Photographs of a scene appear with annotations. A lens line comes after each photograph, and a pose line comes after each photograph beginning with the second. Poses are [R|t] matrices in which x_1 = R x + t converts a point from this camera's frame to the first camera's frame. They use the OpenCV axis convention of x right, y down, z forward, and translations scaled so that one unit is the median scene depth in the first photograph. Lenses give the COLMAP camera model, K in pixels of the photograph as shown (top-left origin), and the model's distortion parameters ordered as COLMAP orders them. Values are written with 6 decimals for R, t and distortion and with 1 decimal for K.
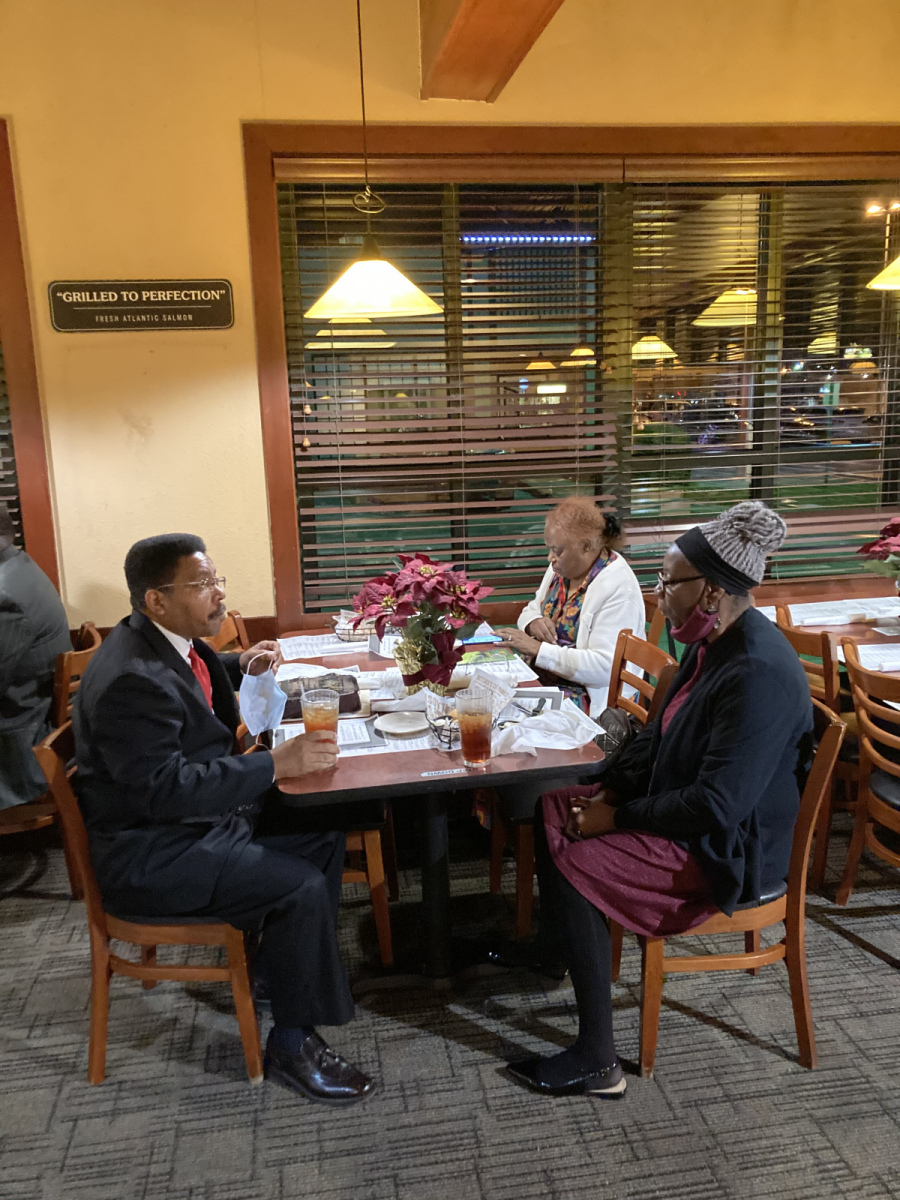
lens RADIAL K [[974.7, 0, 450.9], [0, 974.7, 595.5], [0, 0, 1]] dist [0.053834, -0.035474]
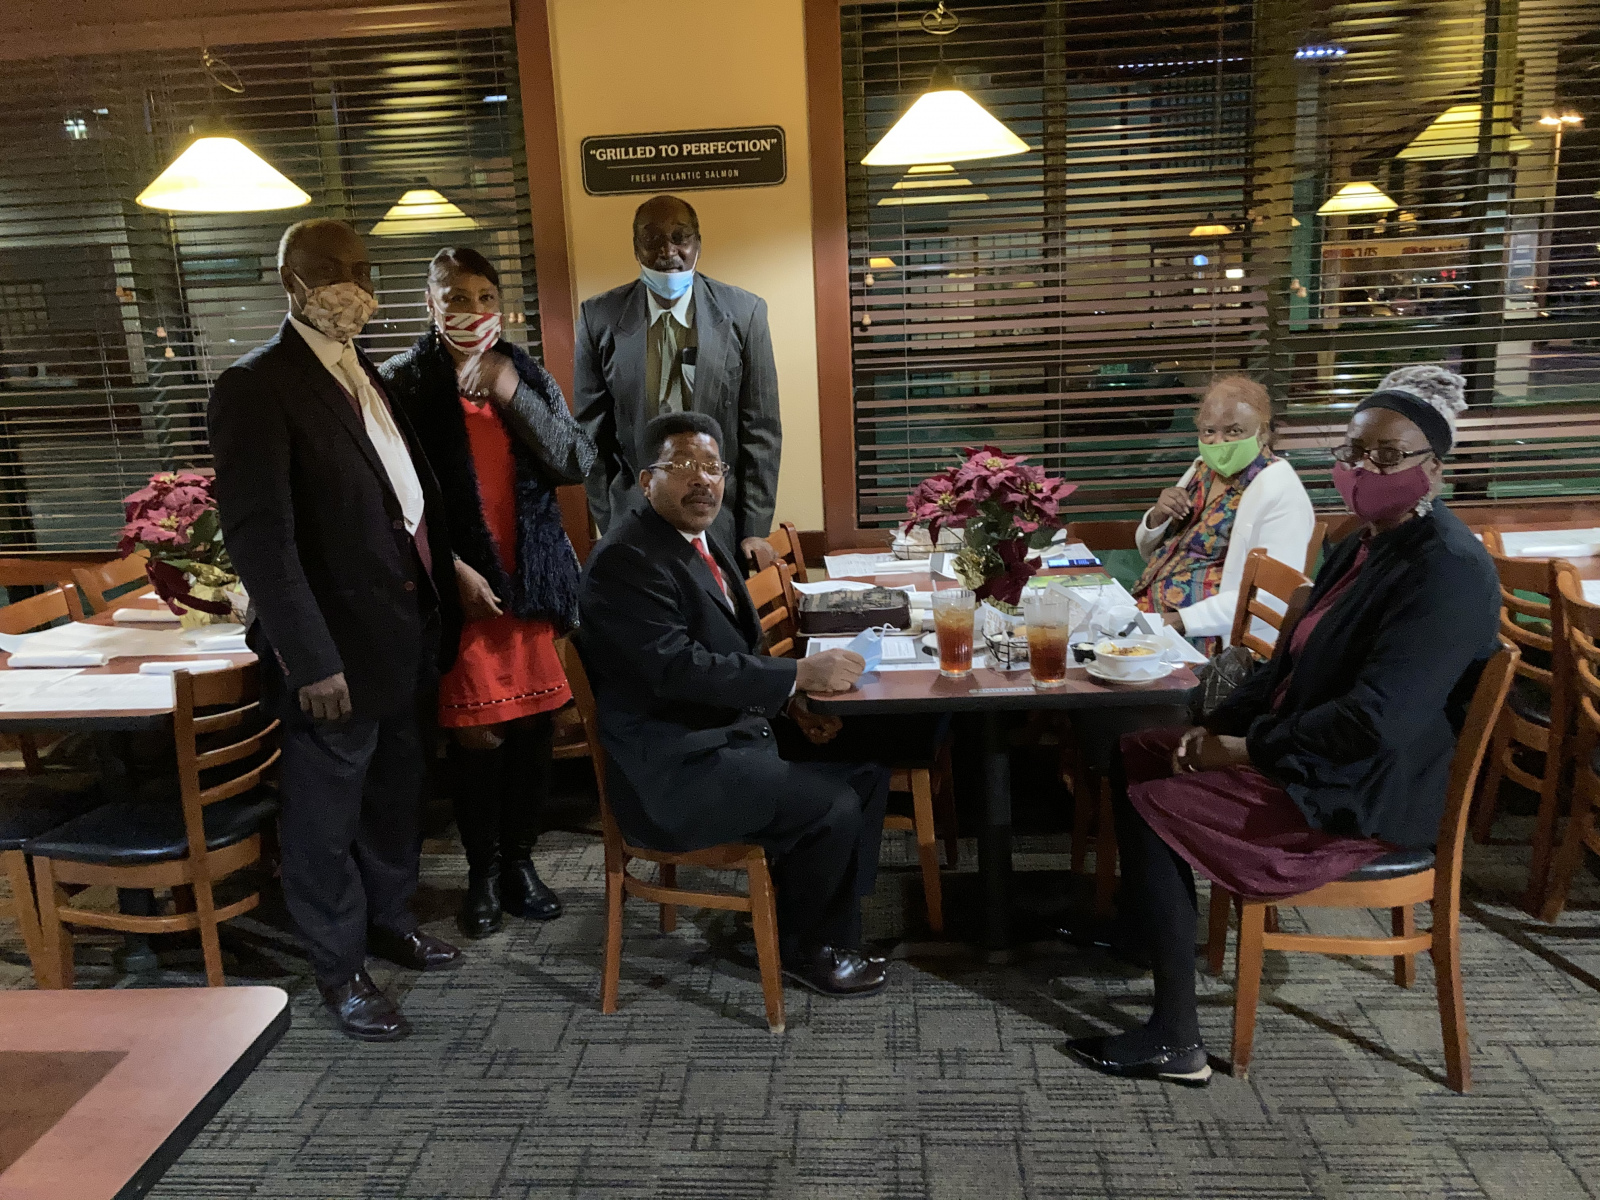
lens RADIAL K [[1299.7, 0, 791.9], [0, 1299.7, 579.5], [0, 0, 1]] dist [0.053834, -0.035474]
pose [[0.974113, 0.032088, -0.223772, 0.046787], [-0.028064, 0.999383, 0.021140, 0.043711], [0.224312, -0.014313, 0.974412, -0.096855]]
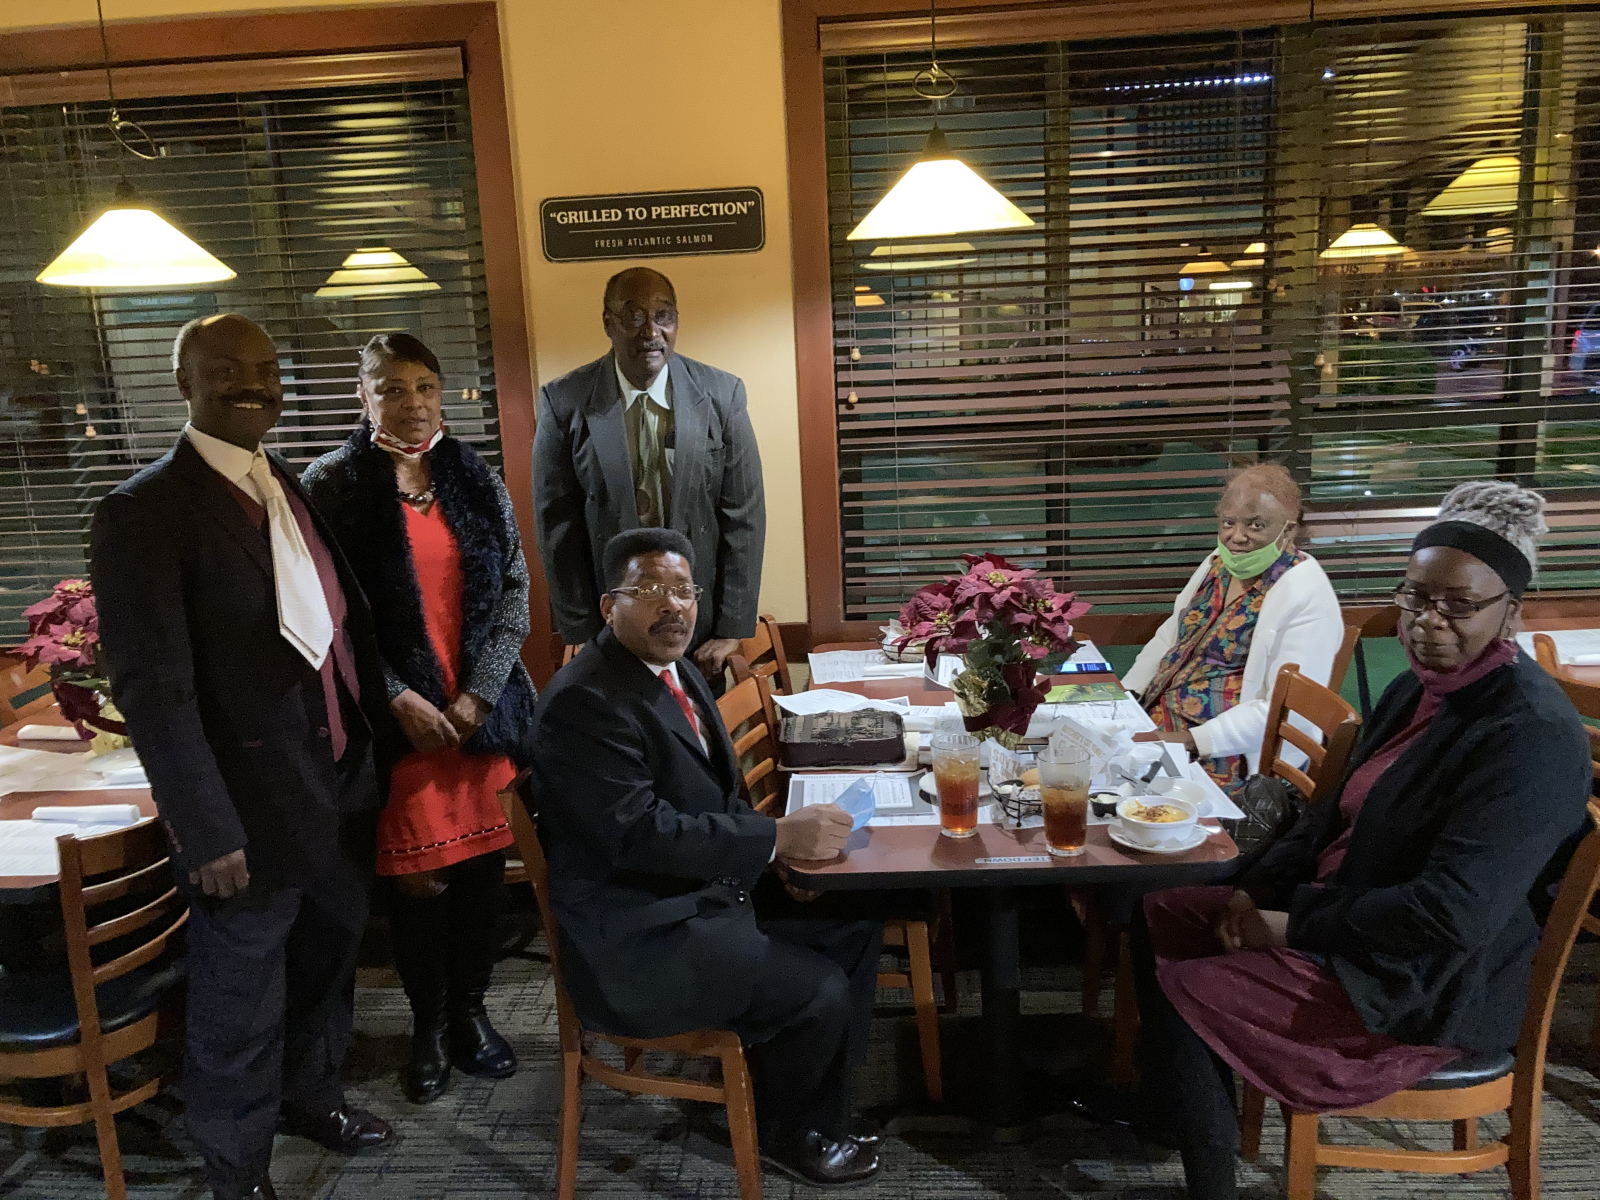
lens RADIAL K [[1299.7, 0, 789.0], [0, 1299.7, 591.7], [0, 0, 1]] dist [0.053834, -0.035474]
pose [[0.976551, 0.028205, -0.213429, 0.024961], [-0.024998, 0.999531, 0.017711, -0.023308], [0.213829, -0.011960, 0.976798, -0.000462]]
